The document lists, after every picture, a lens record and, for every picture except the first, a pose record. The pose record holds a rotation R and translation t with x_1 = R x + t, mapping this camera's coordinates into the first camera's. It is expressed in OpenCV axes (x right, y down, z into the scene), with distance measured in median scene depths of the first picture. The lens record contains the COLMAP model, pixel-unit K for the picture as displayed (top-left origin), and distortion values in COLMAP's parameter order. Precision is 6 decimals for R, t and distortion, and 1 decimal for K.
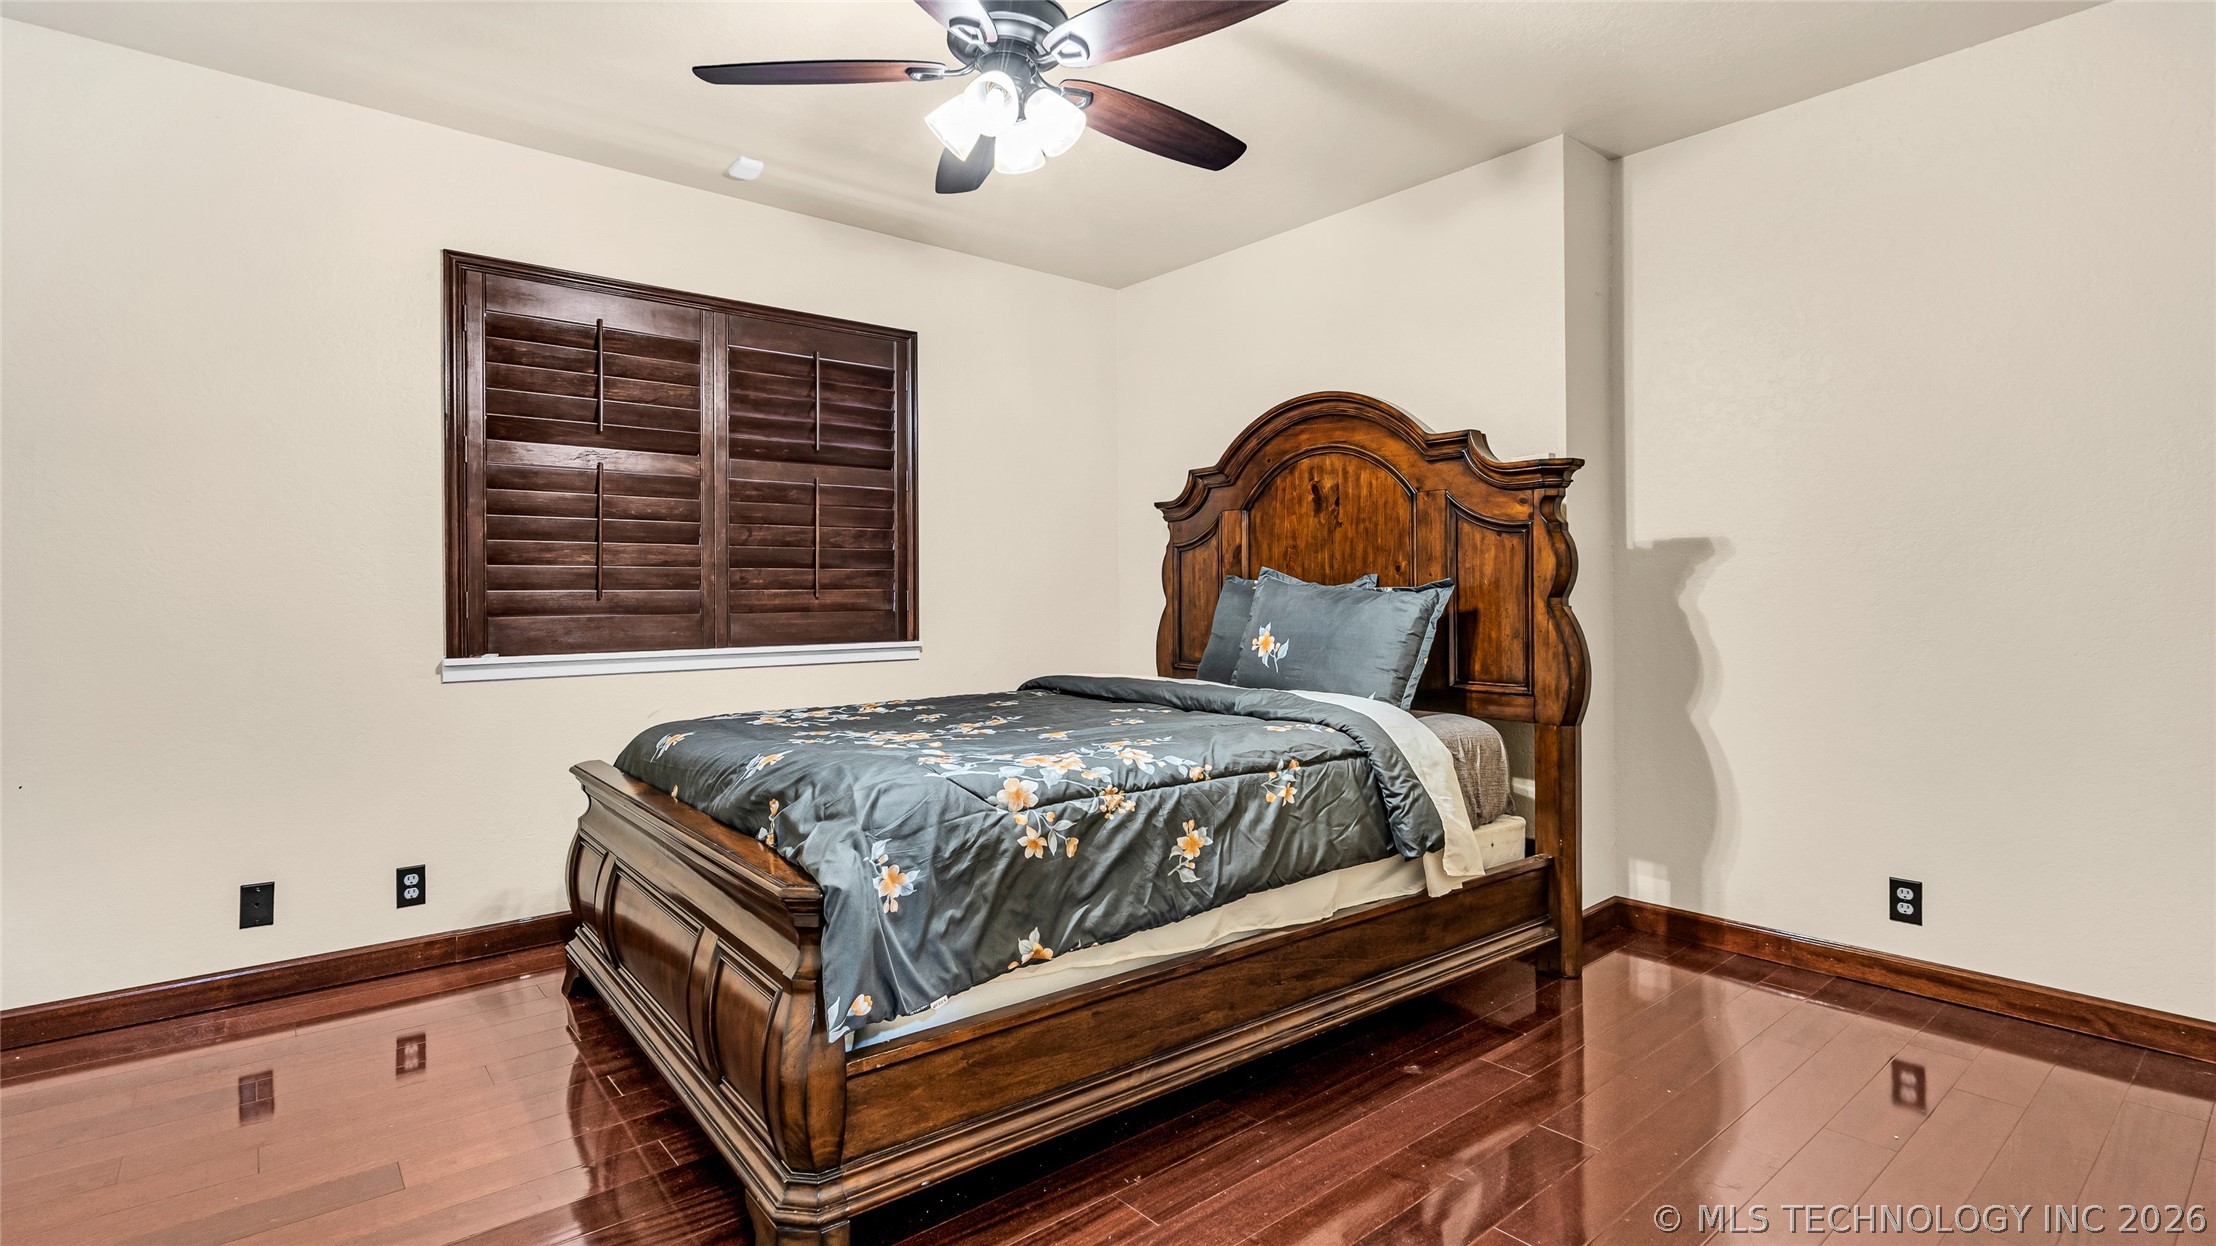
lens RADIAL K [[1044.8, 0, 1099.8], [0, 1044.8, 589.4], [0, 0, 1]] dist [-0.000488, 0.000410]
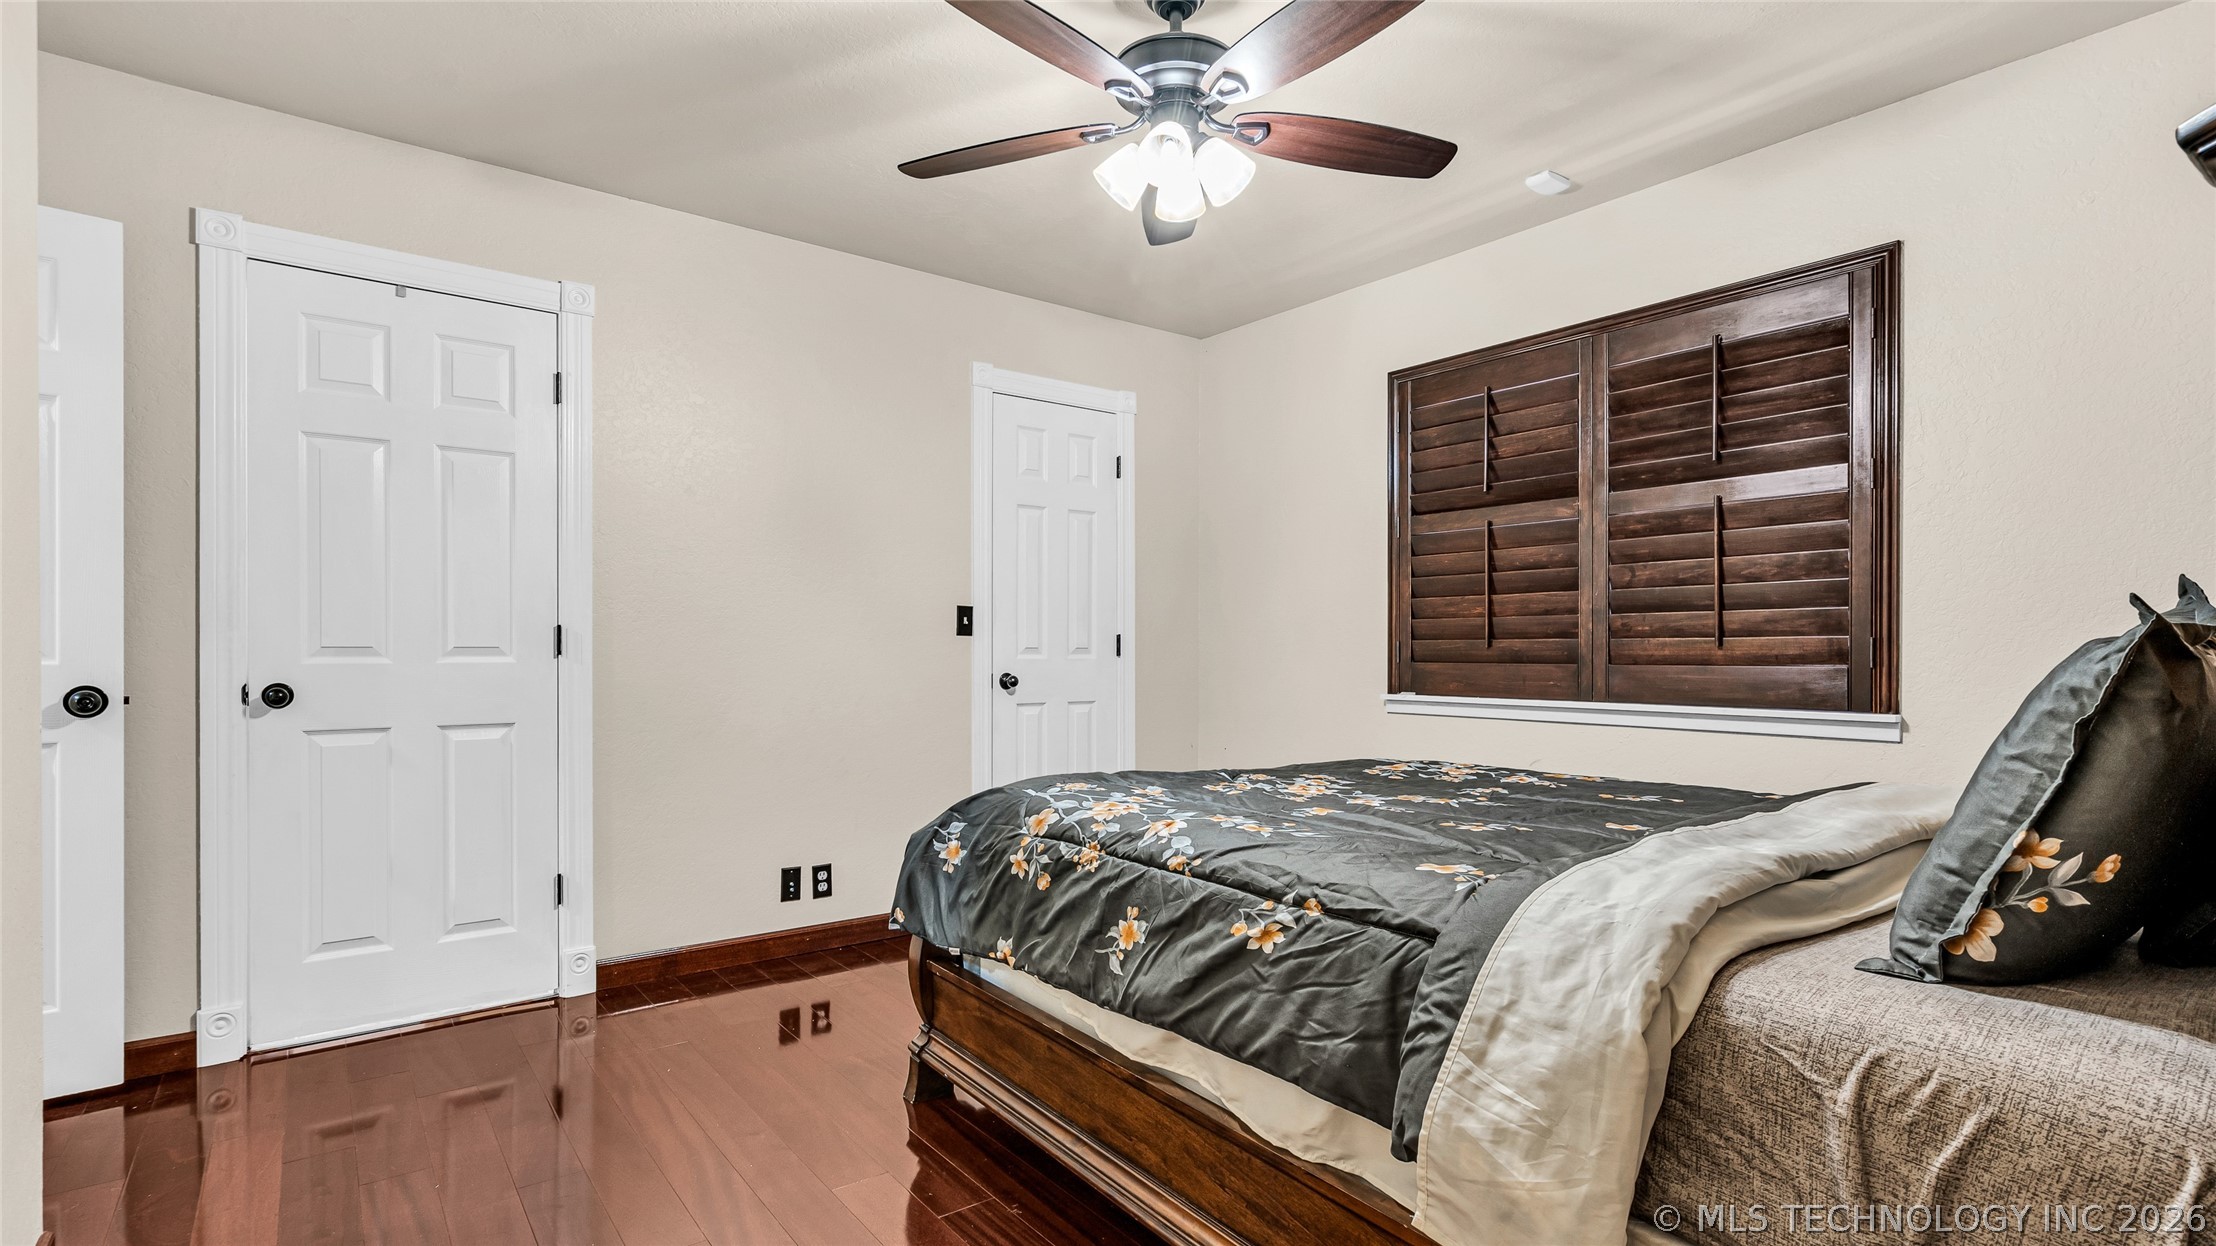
lens RADIAL K [[1044.8, 0, 1131.1], [0, 1044.8, 654.5], [0, 0, 1]] dist [-0.000488, 0.000410]
pose [[-0.028733, 0.009776, -0.999539, 0.842086], [0.007035, 0.999929, 0.009577, 0.004000], [0.999562, -0.006756, -0.028799, 0.911133]]
